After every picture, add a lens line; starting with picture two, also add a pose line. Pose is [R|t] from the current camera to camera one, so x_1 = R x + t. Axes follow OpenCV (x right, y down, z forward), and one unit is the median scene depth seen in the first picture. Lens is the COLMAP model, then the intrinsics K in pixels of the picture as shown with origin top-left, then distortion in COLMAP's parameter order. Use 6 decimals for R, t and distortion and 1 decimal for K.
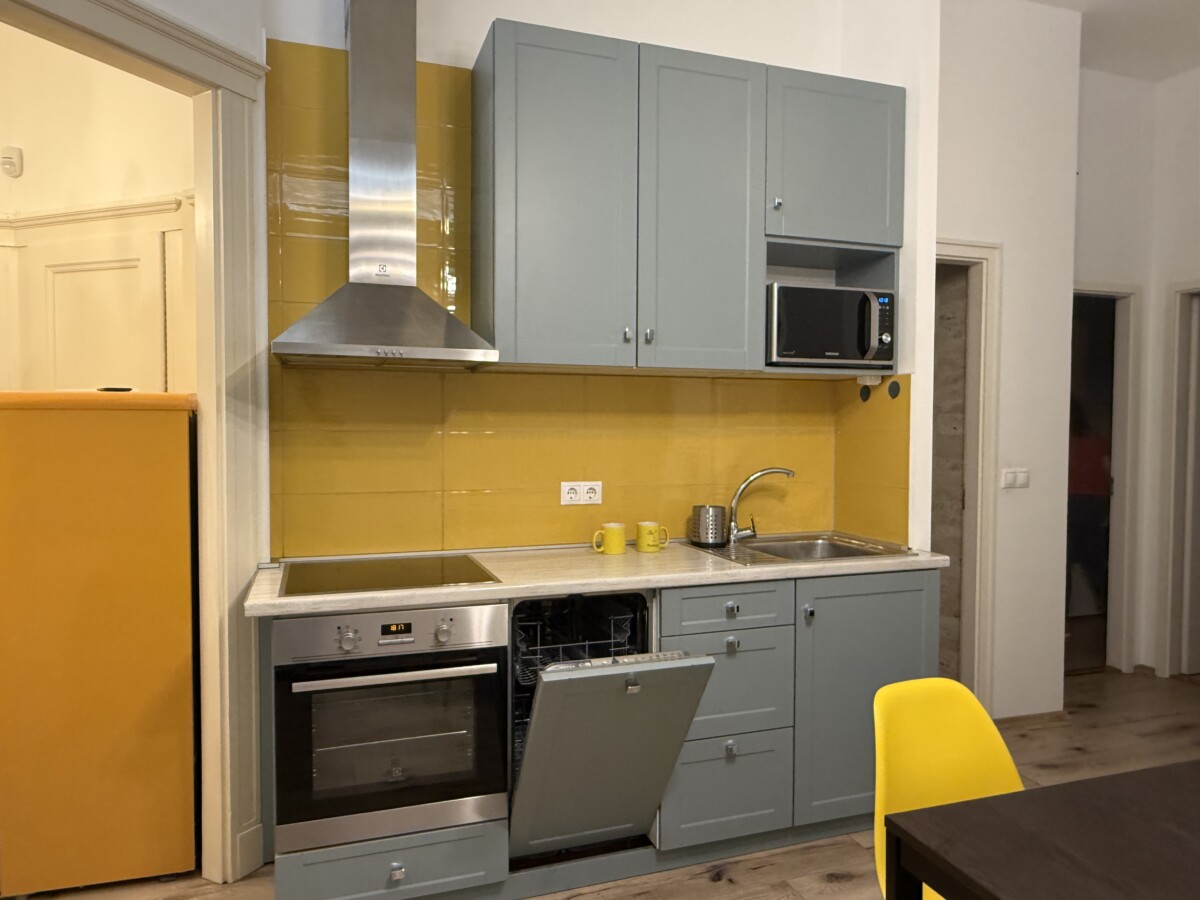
lens RADIAL K [[801.5, 0, 598.7], [0, 801.5, 451.7], [0, 0, 1]] dist [-0.005967, 0.001829]
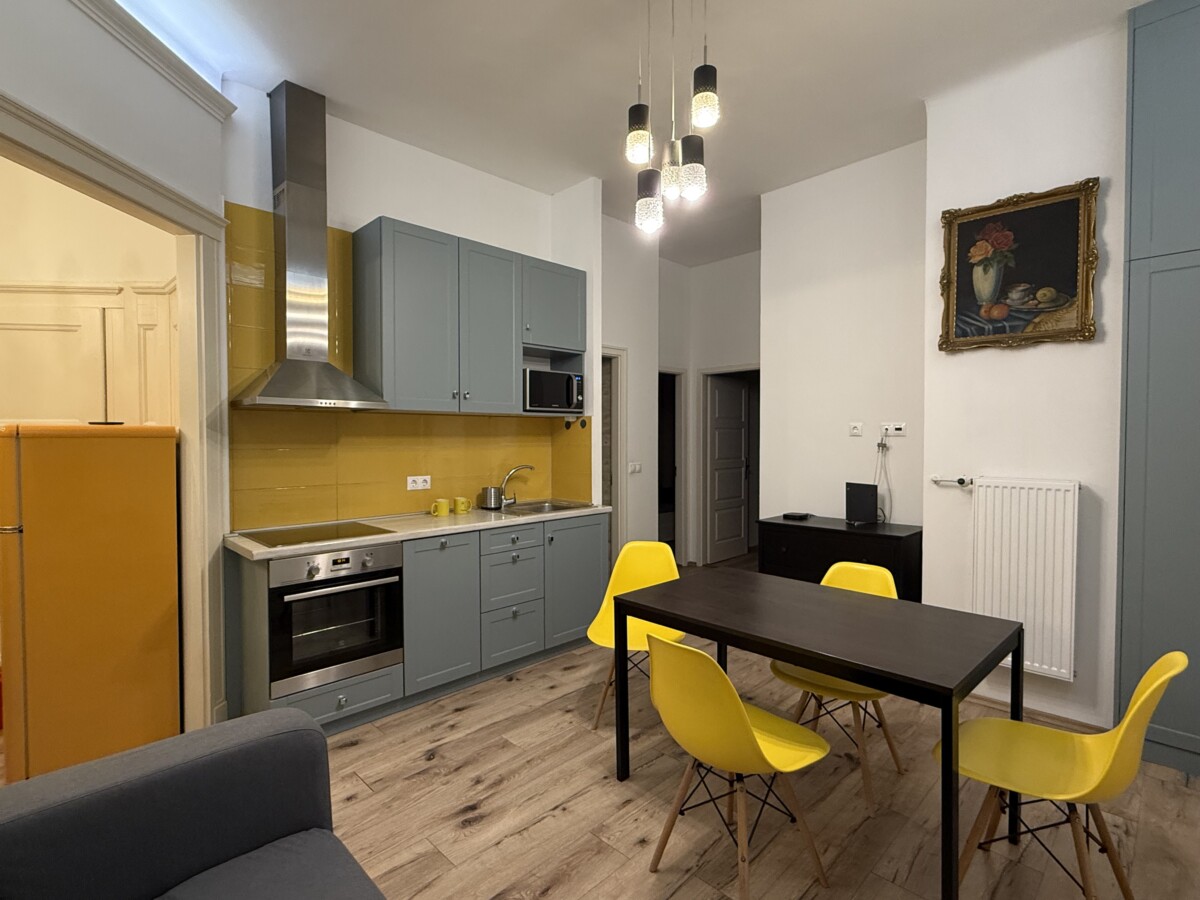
lens RADIAL K [[586.9, 0, 600.4], [0, 586.9, 451.1], [0, 0, 1]] dist [0.001555, 0.000105]
pose [[0.898662, -0.015484, 0.438369, -0.232842], [0.020253, 0.999776, -0.006205, -0.001145], [-0.438175, 0.014455, 0.898774, -0.319412]]
